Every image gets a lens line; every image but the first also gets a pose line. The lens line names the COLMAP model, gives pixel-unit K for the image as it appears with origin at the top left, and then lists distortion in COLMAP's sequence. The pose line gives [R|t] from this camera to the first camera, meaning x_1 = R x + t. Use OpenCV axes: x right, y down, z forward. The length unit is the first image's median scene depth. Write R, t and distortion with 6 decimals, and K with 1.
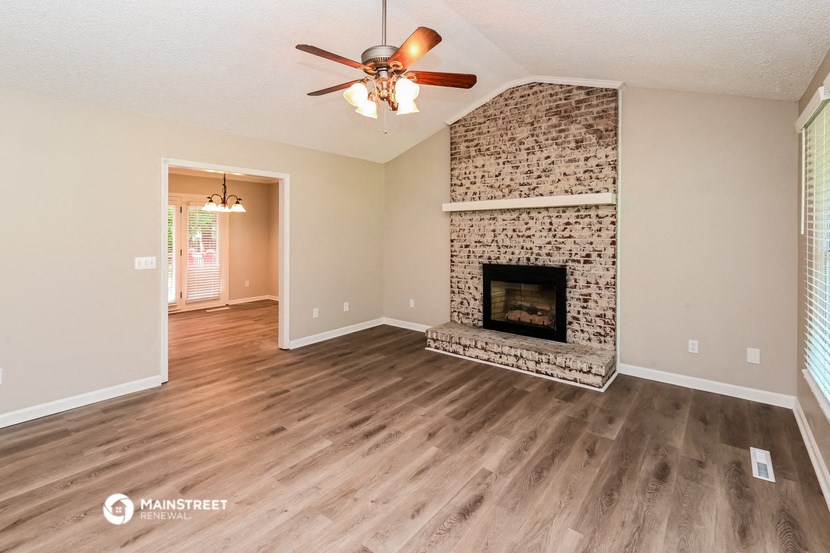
lens RADIAL K [[383.8, 0, 421.0], [0, 383.8, 273.5], [0, 0, 1]] dist [0.004503, -0.003751]
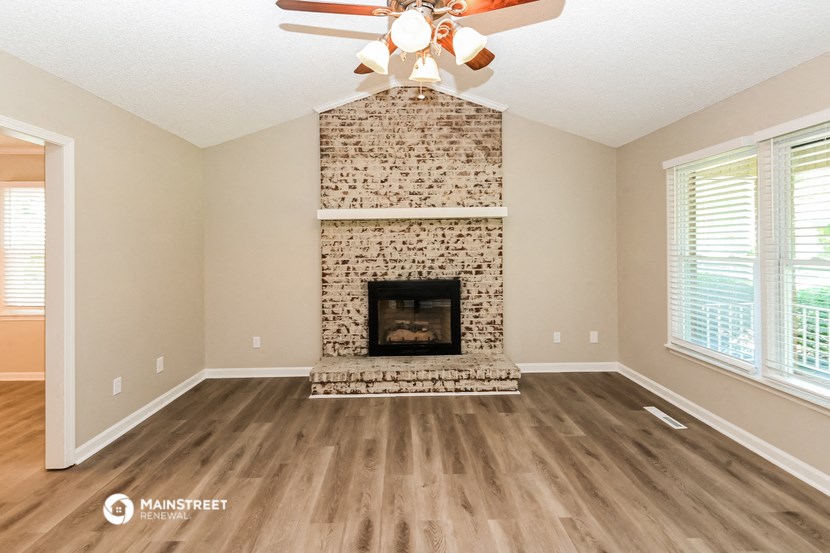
lens RADIAL K [[383.8, 0, 413.6], [0, 383.8, 276.0], [0, 0, 1]] dist [0.004503, -0.003751]
pose [[0.765172, -0.058666, 0.641148, -0.373415], [0.079166, 0.996856, -0.003267, -0.032319], [-0.638940, 0.053257, 0.767411, 0.325205]]
